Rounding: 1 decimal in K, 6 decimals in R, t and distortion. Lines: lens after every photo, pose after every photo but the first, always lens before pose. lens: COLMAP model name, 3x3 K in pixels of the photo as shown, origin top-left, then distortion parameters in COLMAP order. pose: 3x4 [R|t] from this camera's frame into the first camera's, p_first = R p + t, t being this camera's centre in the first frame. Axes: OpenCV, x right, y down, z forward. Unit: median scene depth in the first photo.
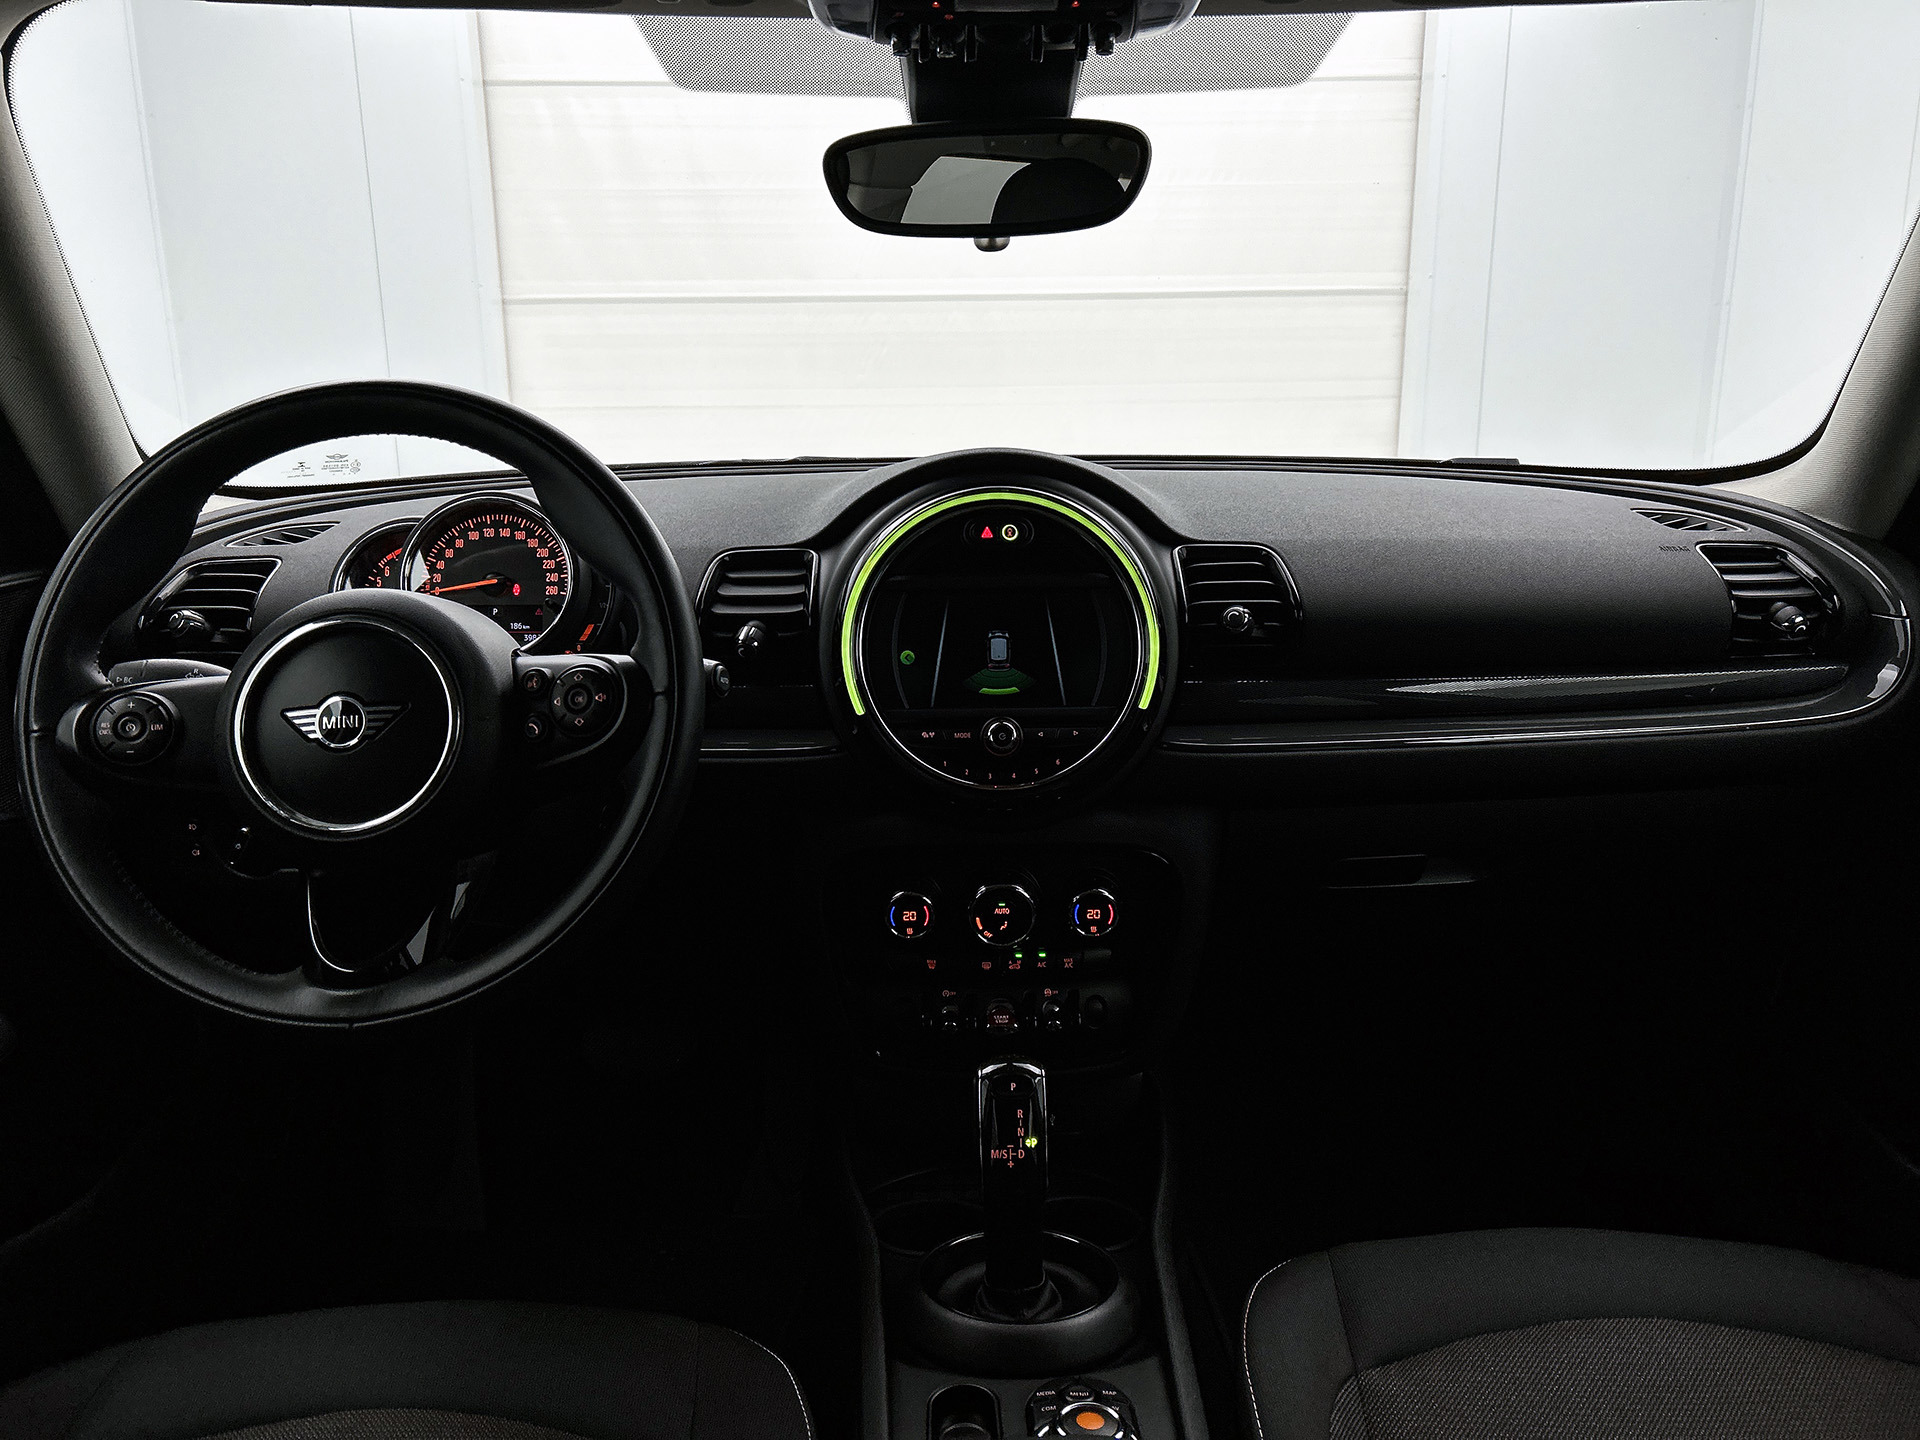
lens RADIAL K [[1459.5, 0, 968.1], [0, 1459.5, 714.1], [0, 0, 1]] dist [0.040500, -0.015460]
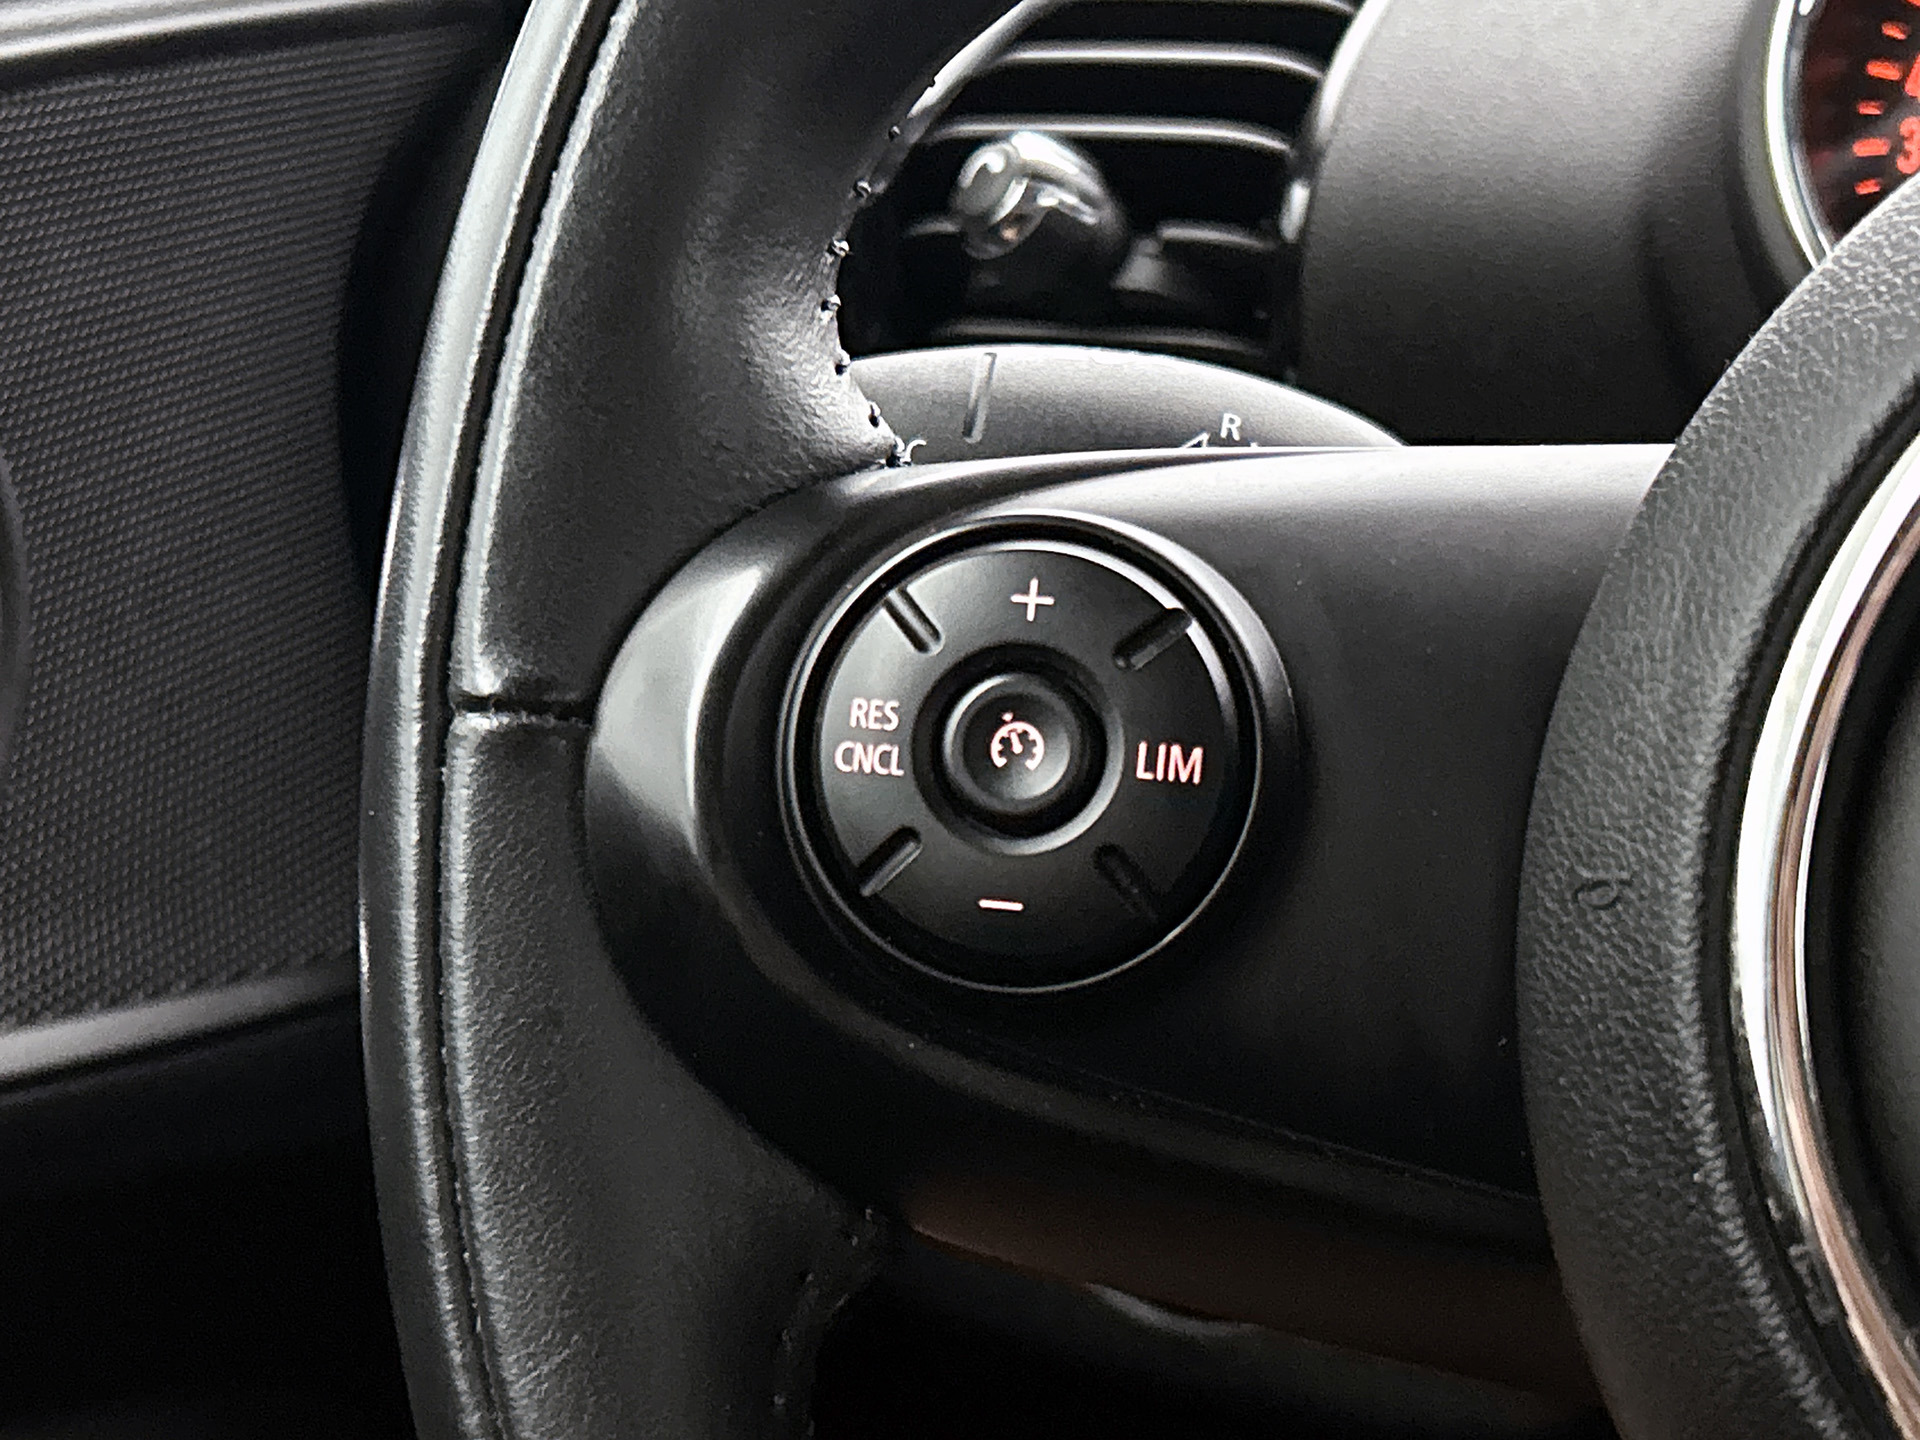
lens RADIAL K [[3391.3, 0, 960.3], [0, 3391.3, 719.7], [0, 0, 1]] dist [0.167580, 0.000000]
pose [[0.920698, 0.112975, -0.373566, -0.439675], [-0.099205, 0.993493, 0.055953, -0.012732], [0.377457, -0.014456, 0.925914, 0.669658]]
